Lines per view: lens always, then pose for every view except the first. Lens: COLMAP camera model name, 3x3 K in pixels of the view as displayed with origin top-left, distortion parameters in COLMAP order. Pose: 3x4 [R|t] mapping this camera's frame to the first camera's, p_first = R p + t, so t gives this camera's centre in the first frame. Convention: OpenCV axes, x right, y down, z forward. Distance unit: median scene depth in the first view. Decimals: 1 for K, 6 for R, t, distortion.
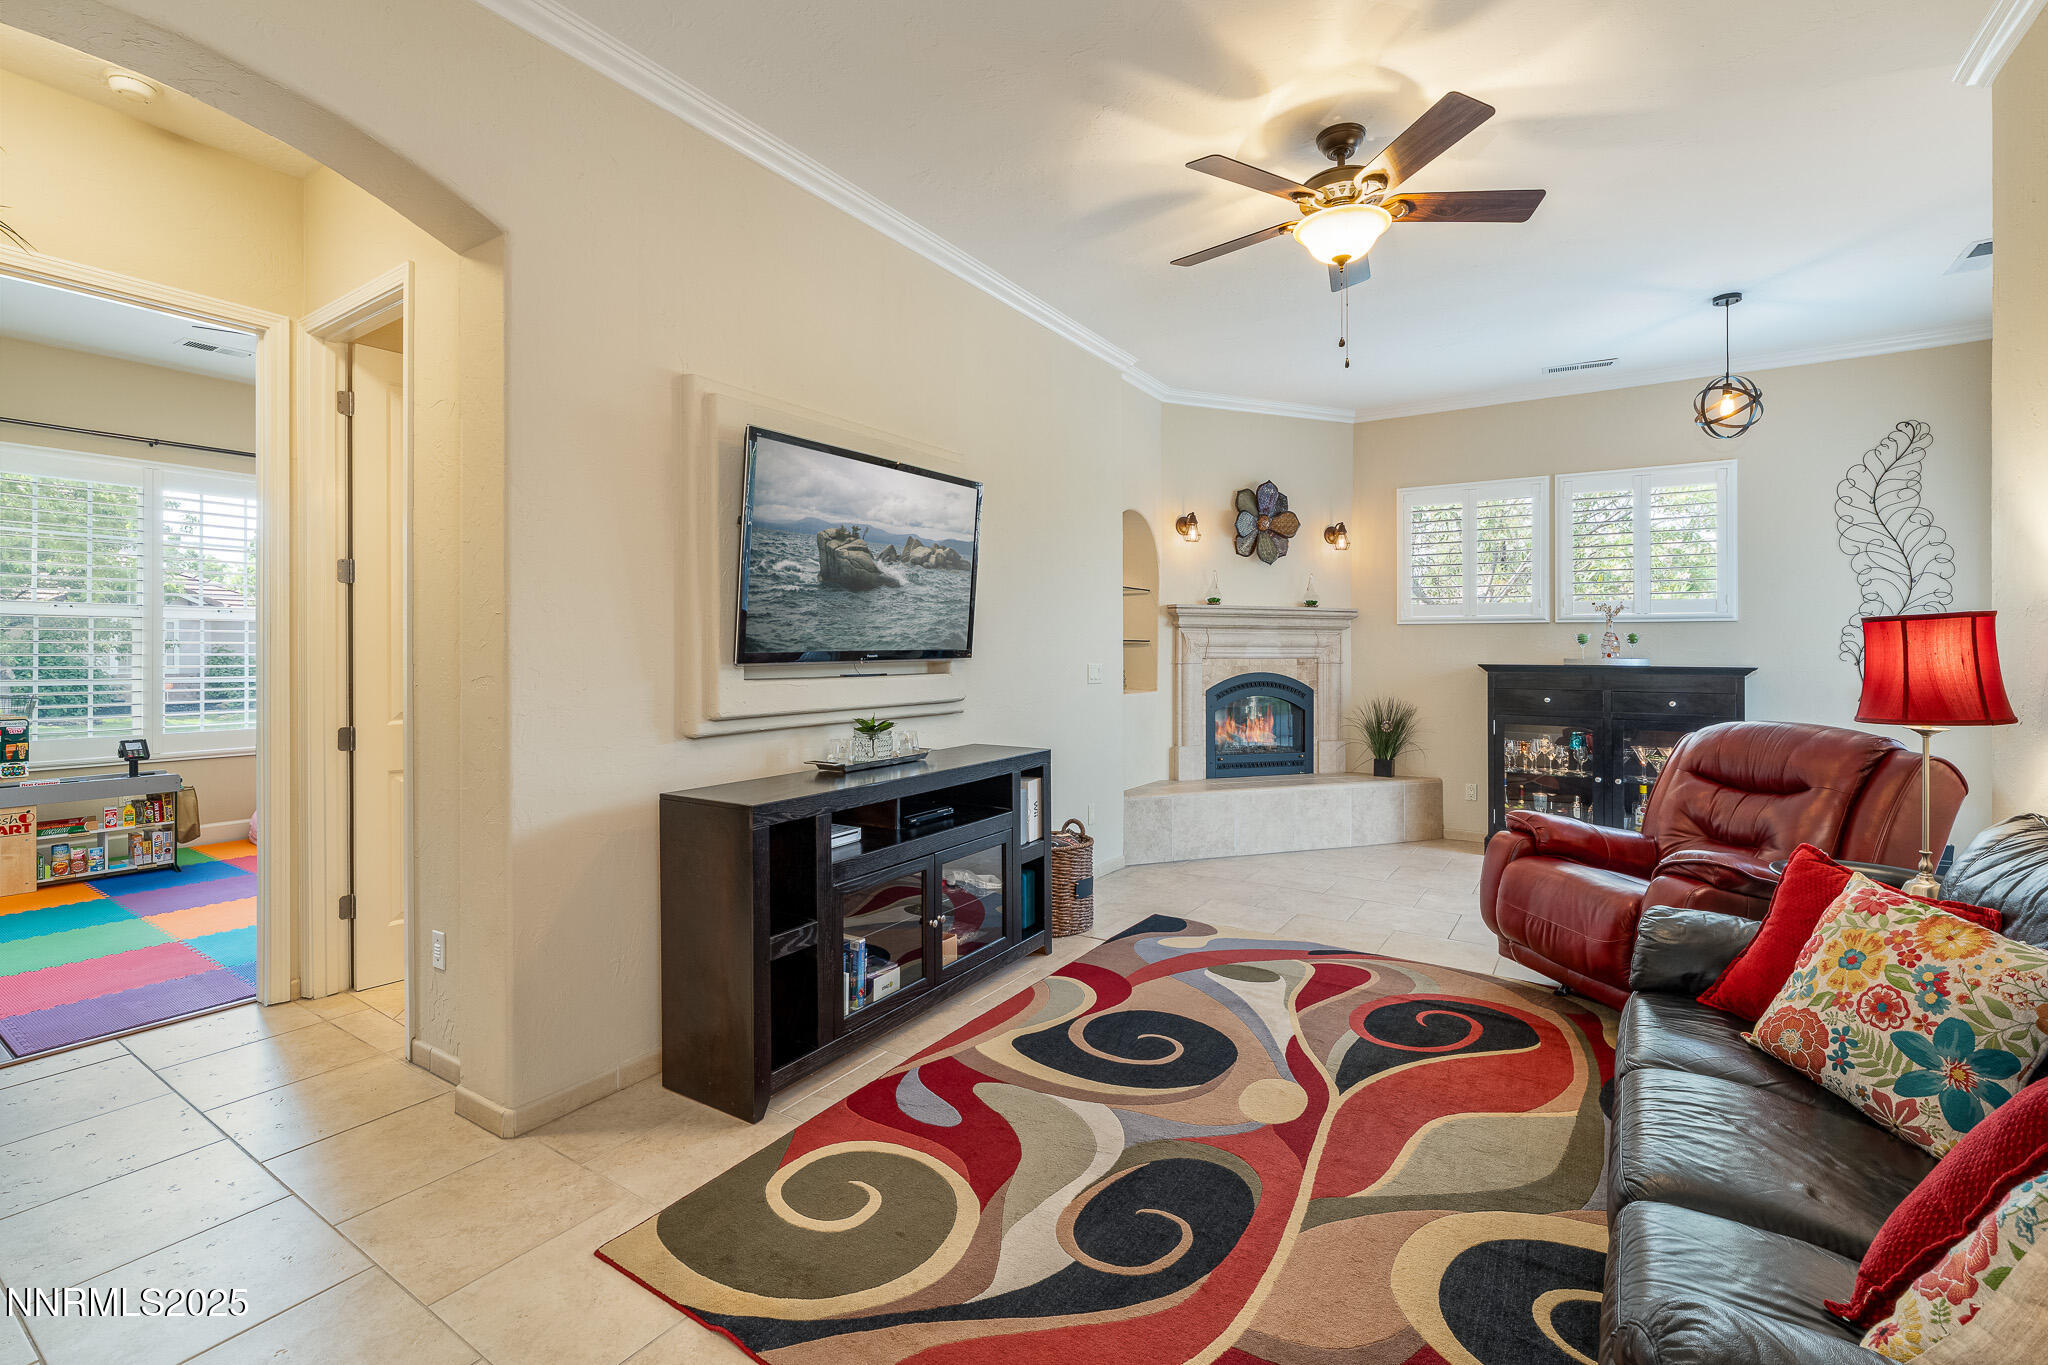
lens RADIAL K [[892.4, 0, 976.4], [0, 892.4, 619.7], [0, 0, 1]] dist [-0.002466, -0.000200]
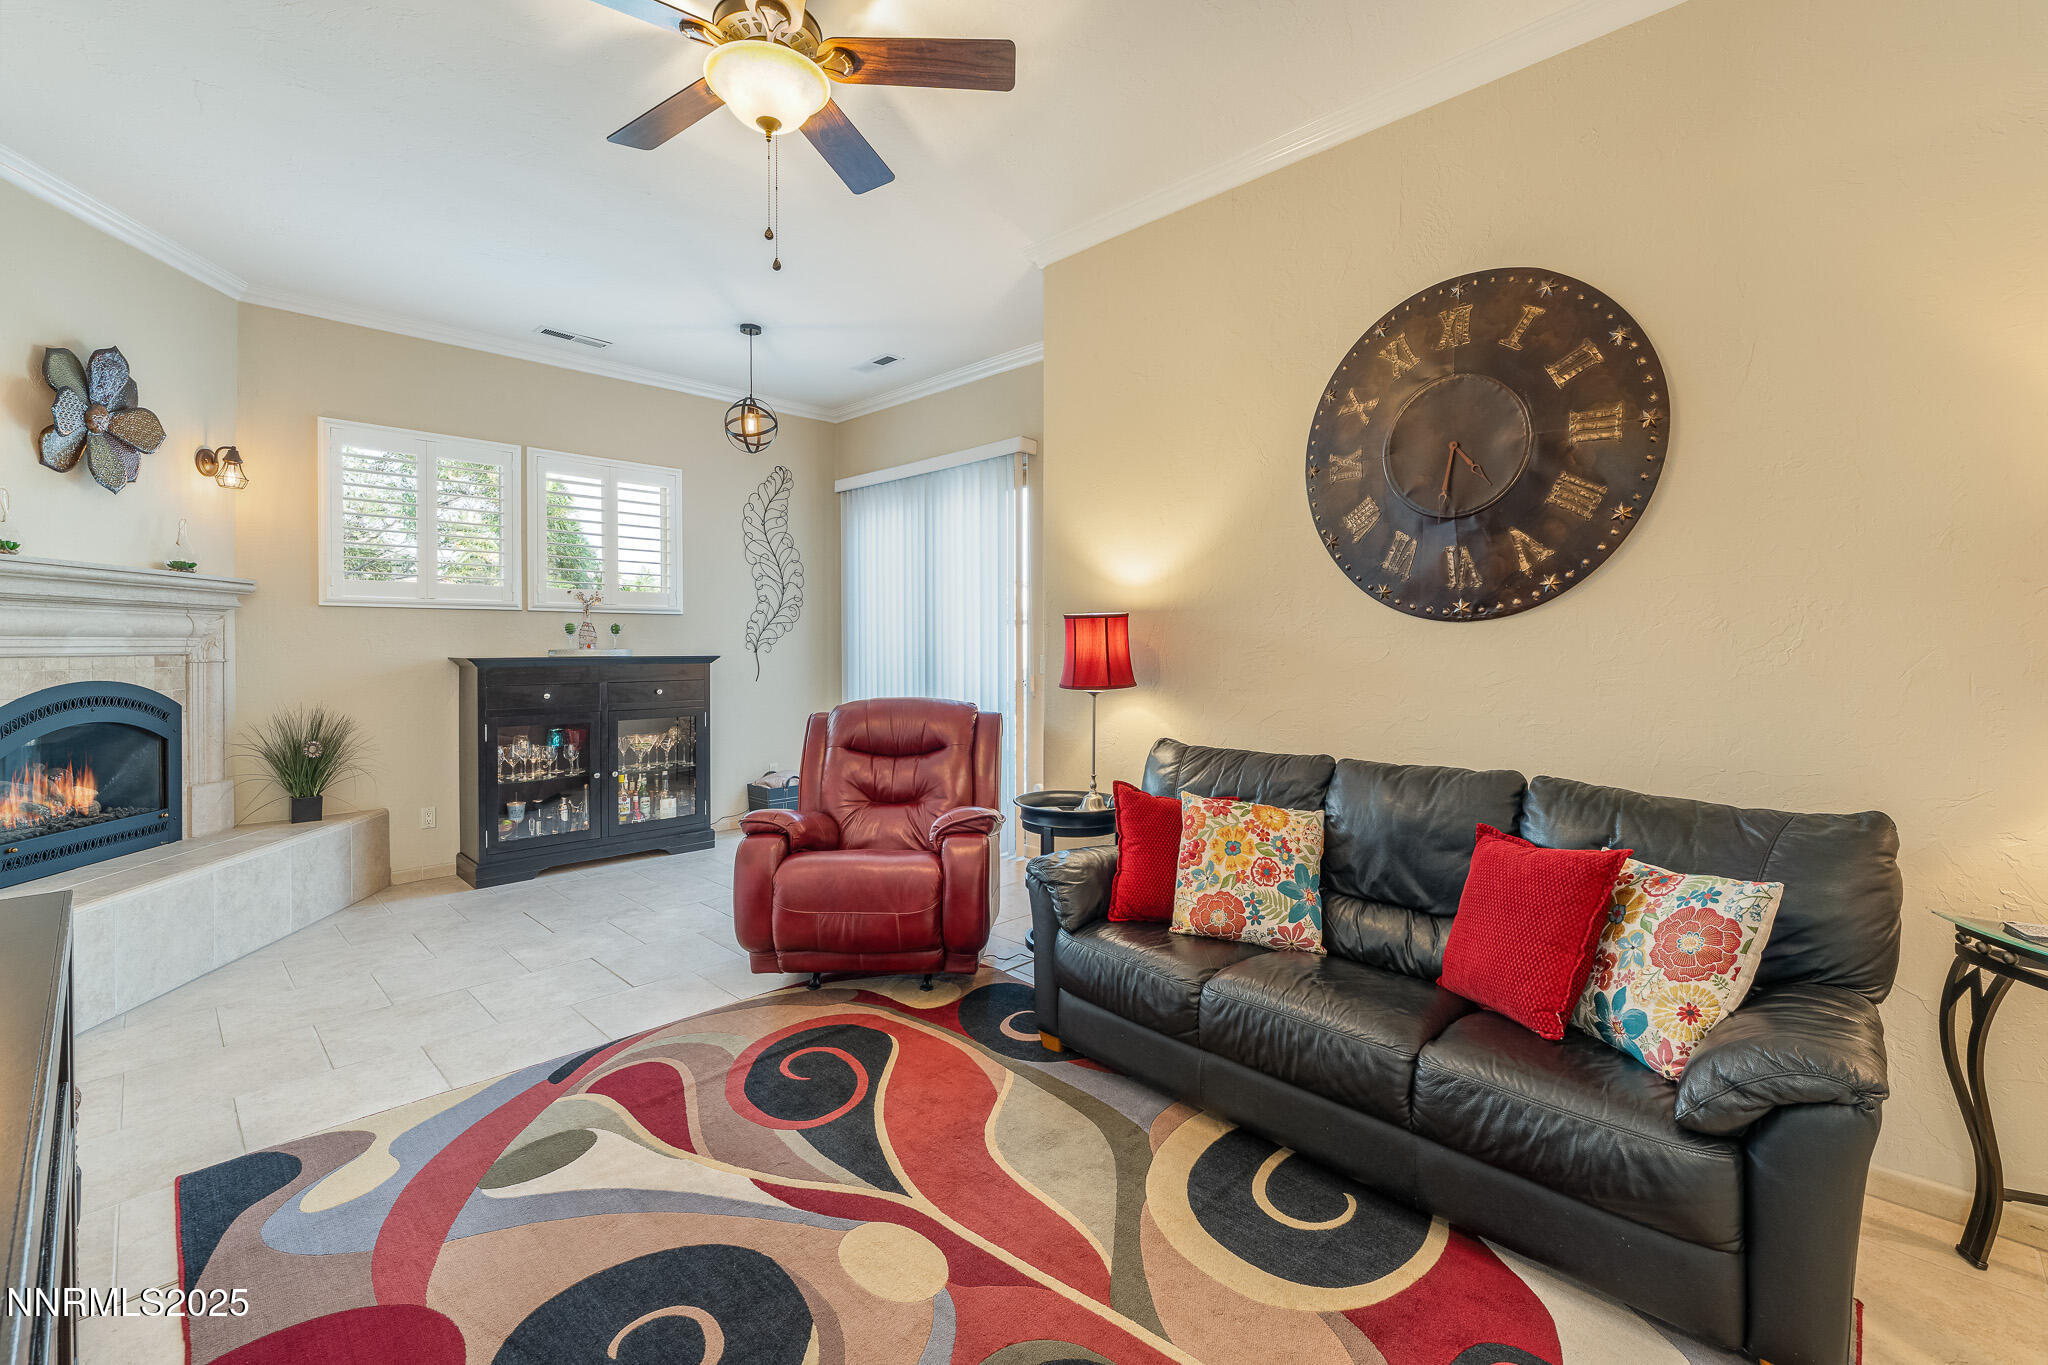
lens RADIAL K [[892.4, 0, 1032.7], [0, 892.4, 629.5], [0, 0, 1]] dist [-0.002466, -0.000200]
pose [[0.145789, 0.011671, 0.989247, -0.227196], [-0.029834, 0.999528, -0.007395, 0.018794], [-0.988866, -0.028435, 0.146068, 0.488716]]
